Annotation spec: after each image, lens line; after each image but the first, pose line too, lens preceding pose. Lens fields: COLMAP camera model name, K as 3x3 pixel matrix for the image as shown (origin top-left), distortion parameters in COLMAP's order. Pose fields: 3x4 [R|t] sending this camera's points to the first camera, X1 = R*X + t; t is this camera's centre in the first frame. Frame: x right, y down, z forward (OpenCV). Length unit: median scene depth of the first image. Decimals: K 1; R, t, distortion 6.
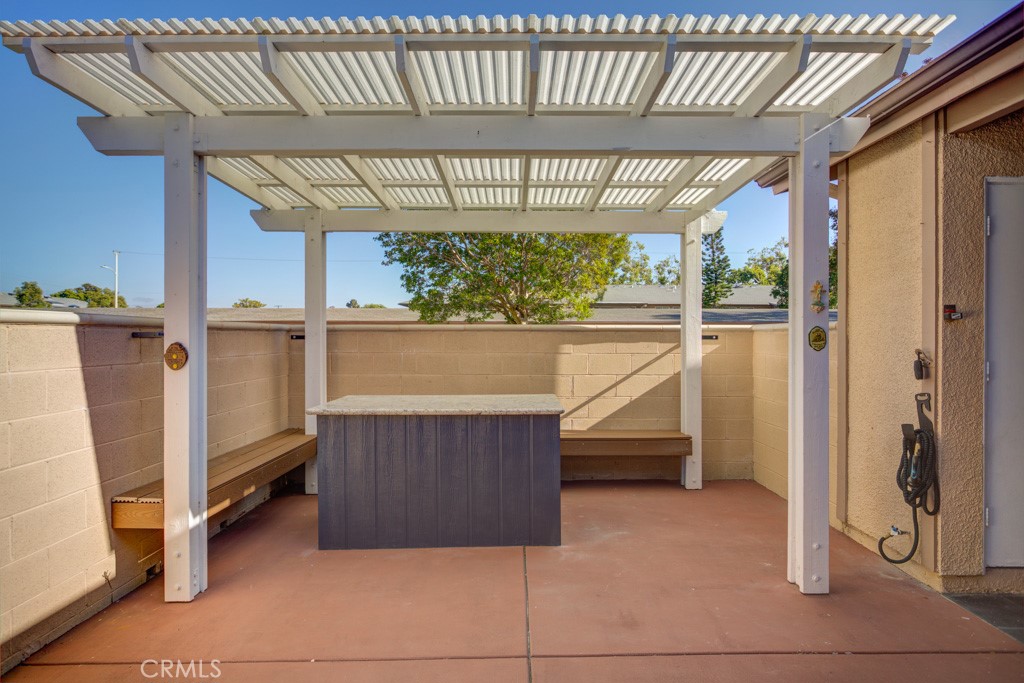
lens RADIAL K [[575.2, 0, 512.0], [0, 575.2, 341.5], [0, 0, 1]] dist [0.011536, -0.000594]
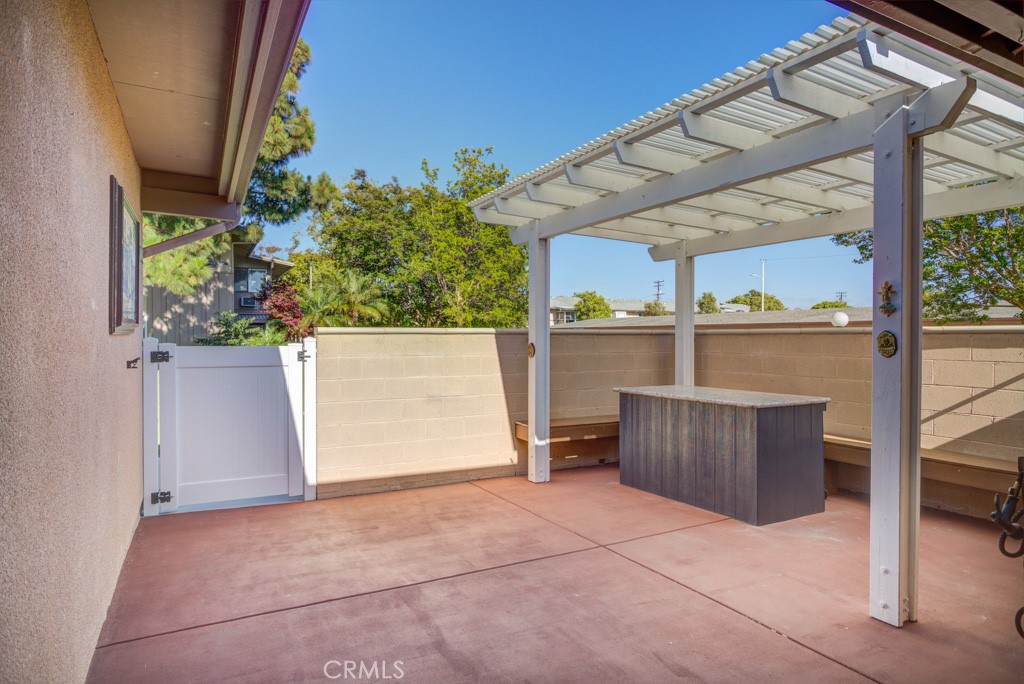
lens RADIAL K [[607.3, 0, 512.3], [0, 607.3, 323.5], [0, 0, 1]] dist [-0.002425, 0.000139]
pose [[0.488586, -0.015916, -0.872371, 0.665387], [-0.009829, 0.999670, -0.023743, -0.008410], [0.872461, 0.020175, 0.488268, -0.007346]]
